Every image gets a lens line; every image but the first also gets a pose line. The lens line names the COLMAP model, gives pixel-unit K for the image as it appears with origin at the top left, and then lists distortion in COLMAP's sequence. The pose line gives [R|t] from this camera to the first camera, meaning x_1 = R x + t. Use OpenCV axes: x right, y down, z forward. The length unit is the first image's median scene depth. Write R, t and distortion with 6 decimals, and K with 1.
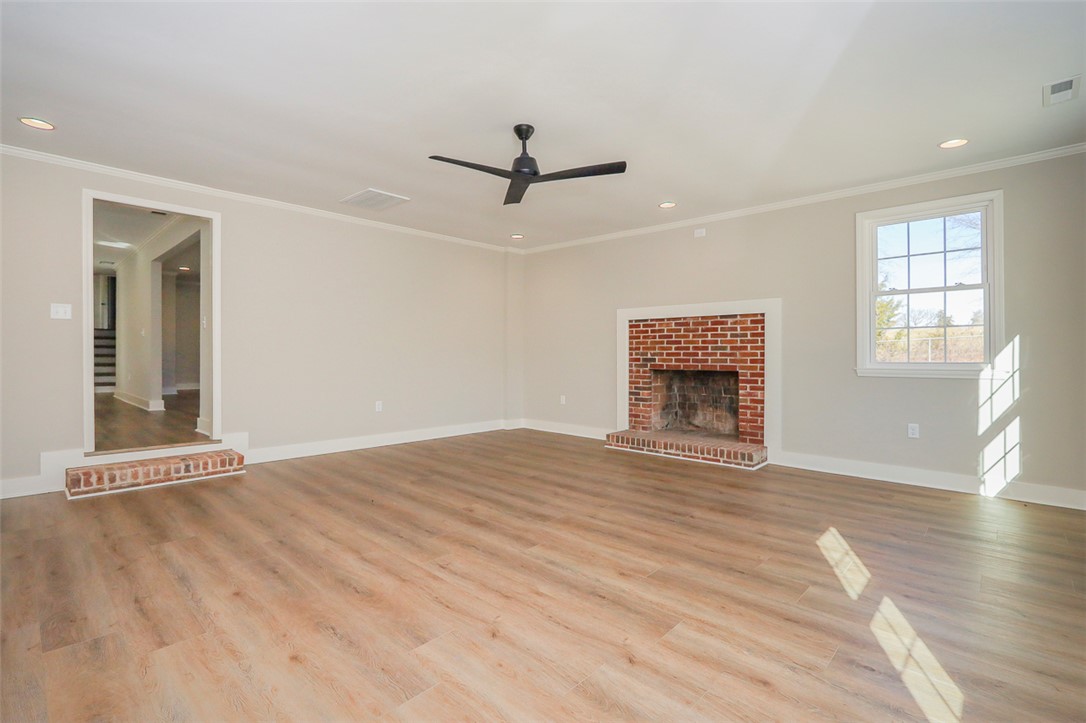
lens RADIAL K [[501.3, 0, 548.9], [0, 501.3, 351.8], [0, 0, 1]] dist [-0.017262, 0.000389]
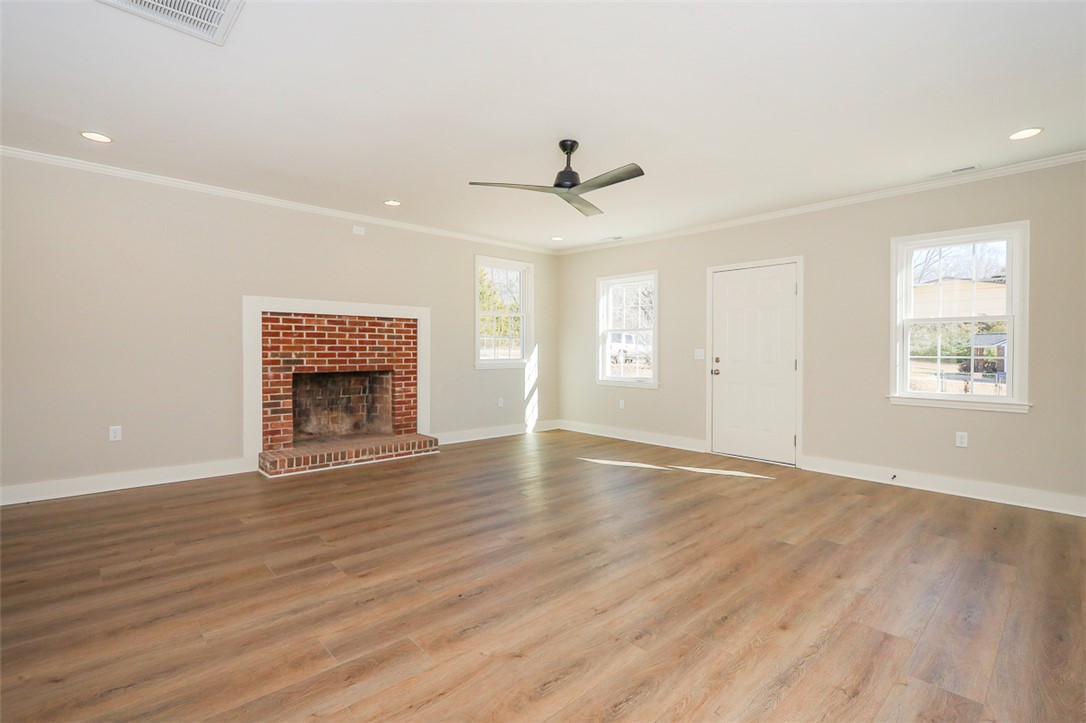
lens RADIAL K [[501.3, 0, 548.9], [0, 501.3, 351.8], [0, 0, 1]] dist [-0.017262, 0.000389]
pose [[0.080658, -0.002509, 0.996739, -0.639880], [-0.004644, 0.999985, 0.002893, -0.005524], [-0.996731, -0.004863, 0.080645, 0.549248]]
